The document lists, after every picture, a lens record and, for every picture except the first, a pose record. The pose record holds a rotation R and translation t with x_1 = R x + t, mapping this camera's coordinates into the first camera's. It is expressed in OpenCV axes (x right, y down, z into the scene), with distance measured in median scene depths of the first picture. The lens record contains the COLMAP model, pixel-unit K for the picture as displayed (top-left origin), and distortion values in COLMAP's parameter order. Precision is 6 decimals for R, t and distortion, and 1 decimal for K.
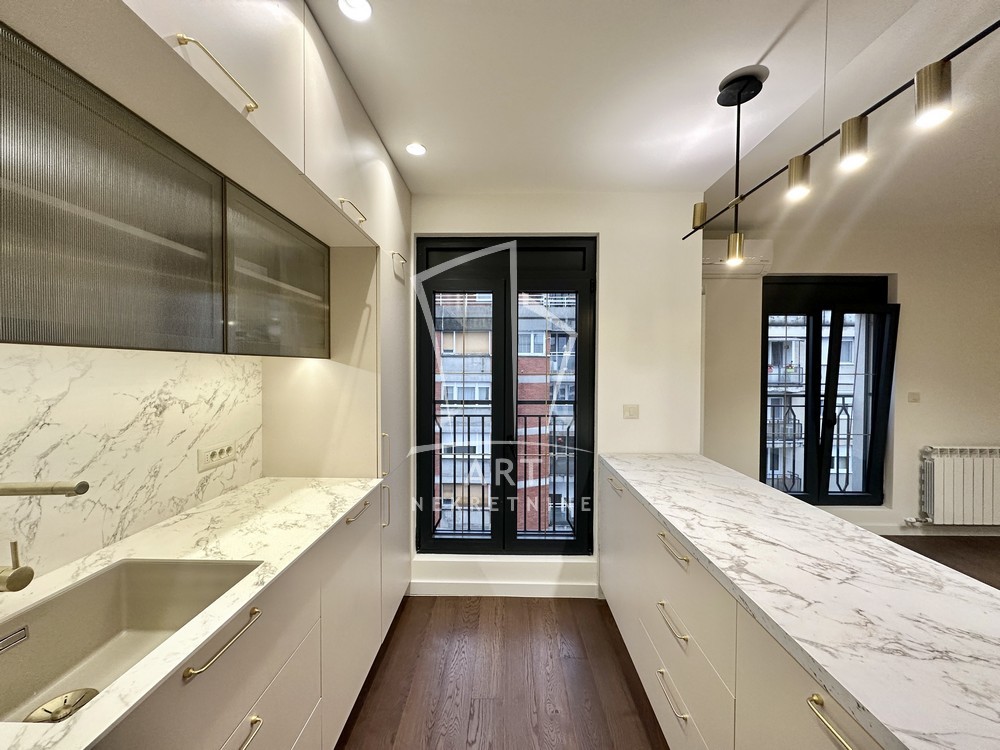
lens RADIAL K [[398.2, 0, 493.2], [0, 398.2, 376.1], [0, 0, 1]] dist [-0.001029, 0.000306]
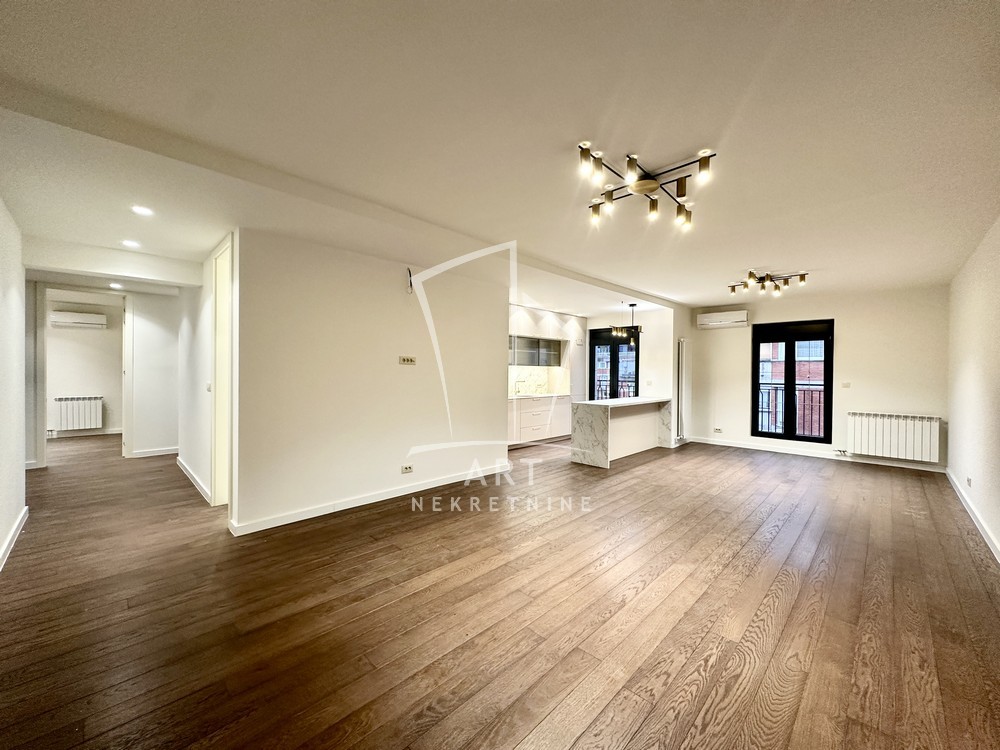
lens RADIAL K [[398.2, 0, 494.9], [0, 398.2, 375.5], [0, 0, 1]] dist [-0.001029, 0.000306]
pose [[0.724074, 0.012317, -0.689612, 2.112421], [-0.021099, 0.999768, -0.004297, 0.093091], [0.689399, 0.017661, 0.724166, -2.694243]]
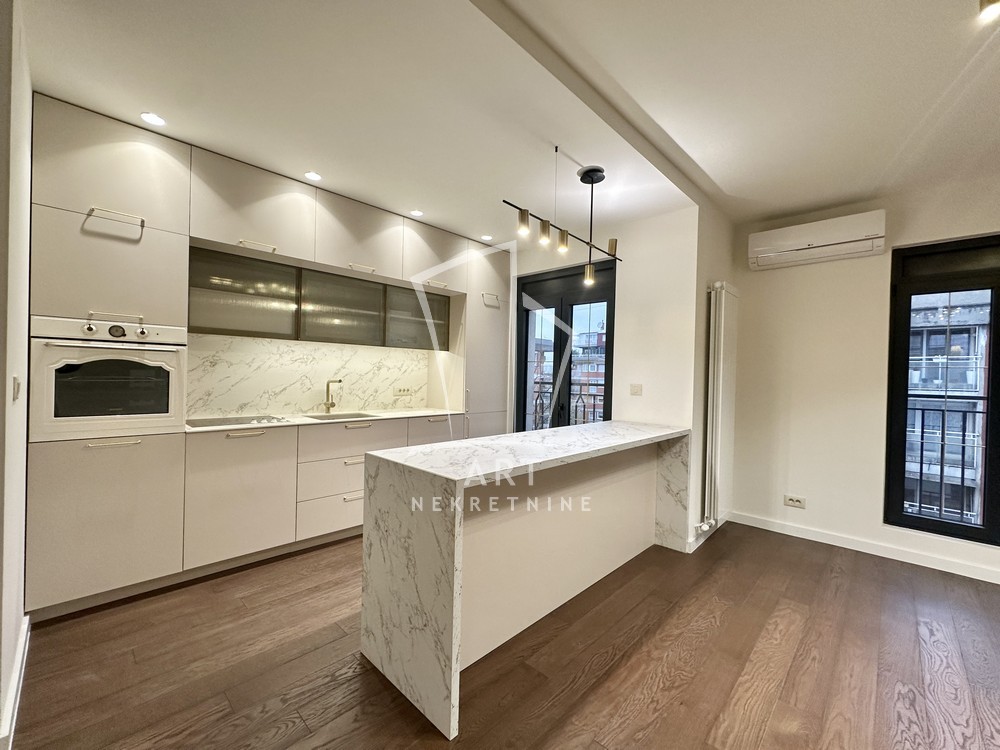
lens RADIAL K [[398.2, 0, 504.2], [0, 398.2, 378.7], [0, 0, 1]] dist [-0.001029, 0.000306]
pose [[0.735454, 0.021347, -0.677238, 1.193417], [-0.034175, 0.999400, -0.005611, 0.100149], [0.676712, 0.027271, 0.735742, -0.309007]]
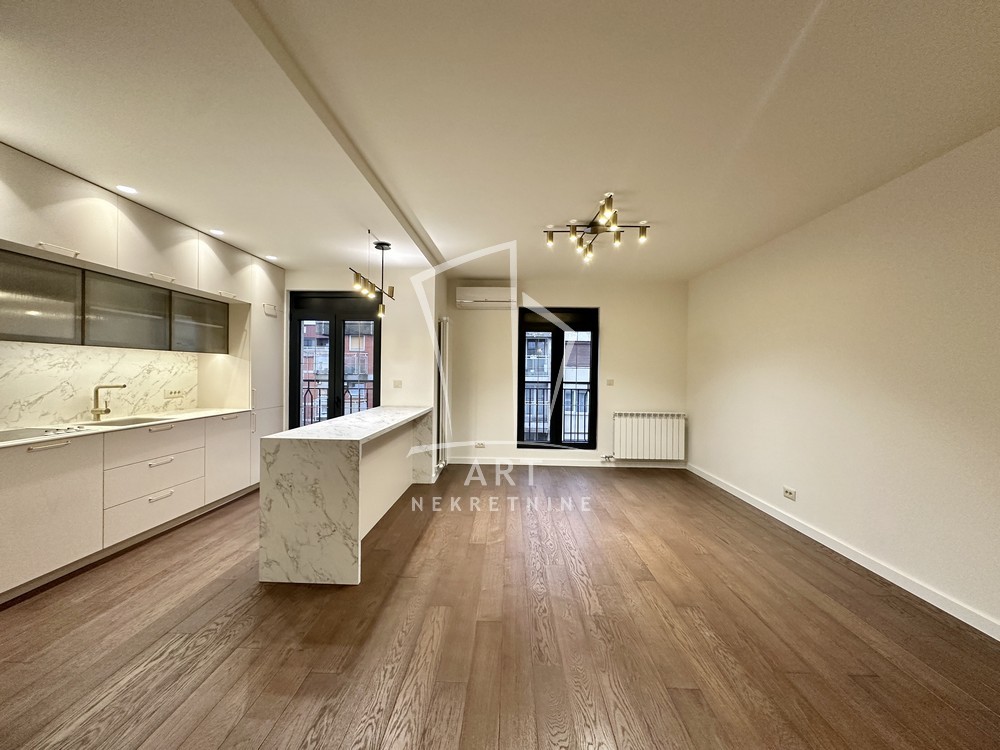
lens RADIAL K [[398.2, 0, 493.9], [0, 398.2, 372.2], [0, 0, 1]] dist [-0.001029, 0.000306]
pose [[0.999902, 0.010234, -0.009544, 1.088575], [-0.010381, 0.999827, -0.015452, 0.075857], [0.009385, 0.015549, 0.999835, -1.193668]]
